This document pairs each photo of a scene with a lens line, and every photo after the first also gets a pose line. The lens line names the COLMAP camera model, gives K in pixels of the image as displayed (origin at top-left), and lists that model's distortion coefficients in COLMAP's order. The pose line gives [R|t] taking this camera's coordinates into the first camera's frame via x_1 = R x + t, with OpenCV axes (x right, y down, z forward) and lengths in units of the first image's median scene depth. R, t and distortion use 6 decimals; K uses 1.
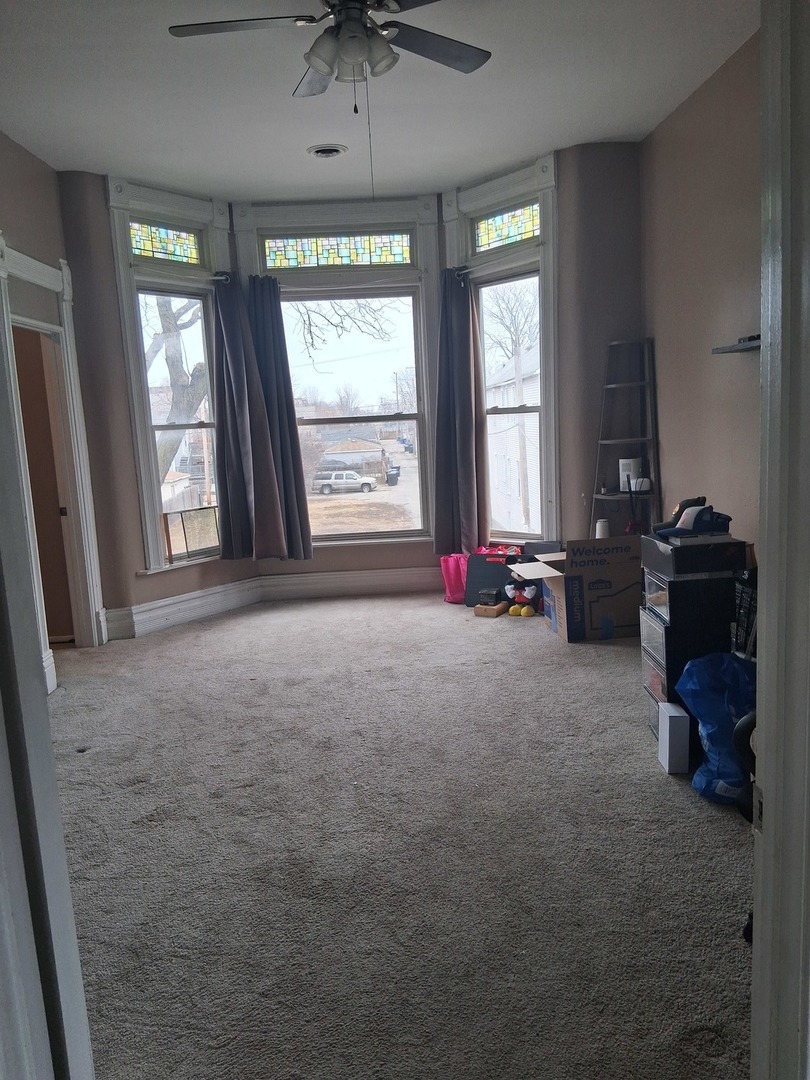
lens RADIAL K [[816.8, 0, 414.4], [0, 816.8, 536.8], [0, 0, 1]] dist [0.069231, -0.087630]
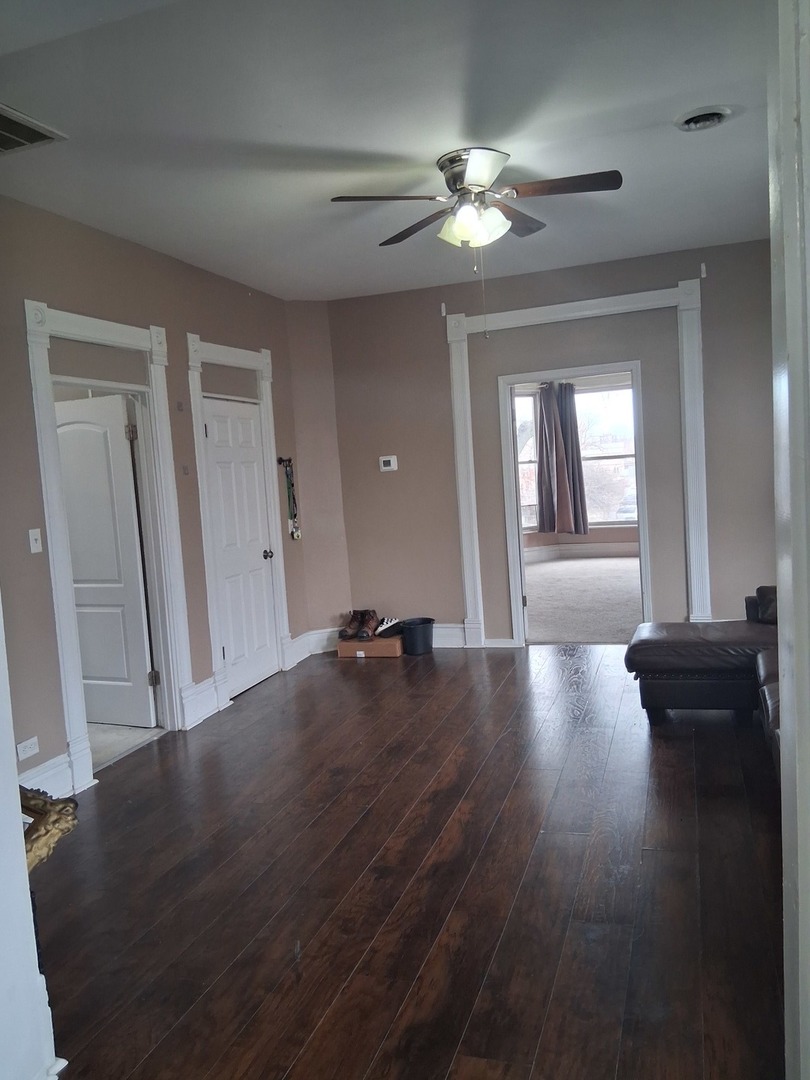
lens RADIAL K [[816.8, 0, 404.5], [0, 816.8, 533.3], [0, 0, 1]] dist [0.069231, -0.087630]
pose [[0.927870, 0.017710, -0.372483, 0.178747], [-0.036436, 0.998398, -0.043293, 0.122142], [0.371120, 0.053742, 0.927029, -0.856467]]
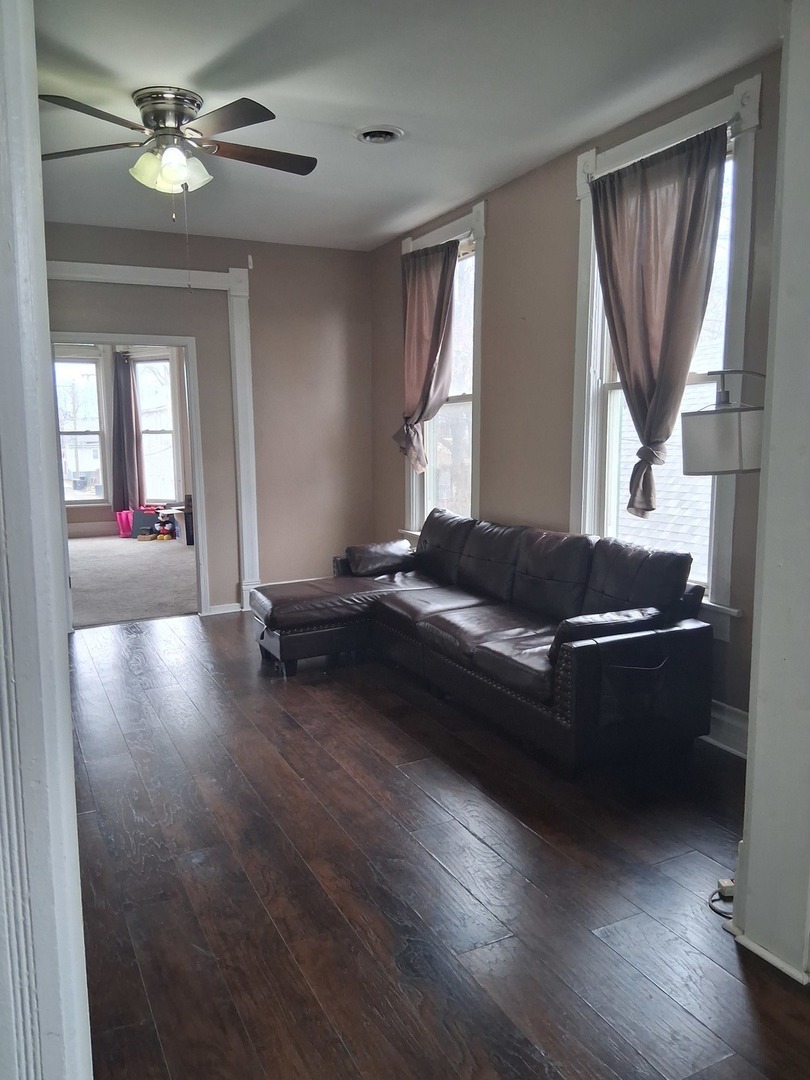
lens RADIAL K [[816.8, 0, 380.3], [0, 816.8, 535.8], [0, 0, 1]] dist [0.069231, -0.087630]
pose [[0.931256, -0.017615, 0.363938, -0.085554], [0.029436, 0.999203, -0.026960, 0.139740], [-0.363174, 0.035819, 0.931033, -0.864724]]
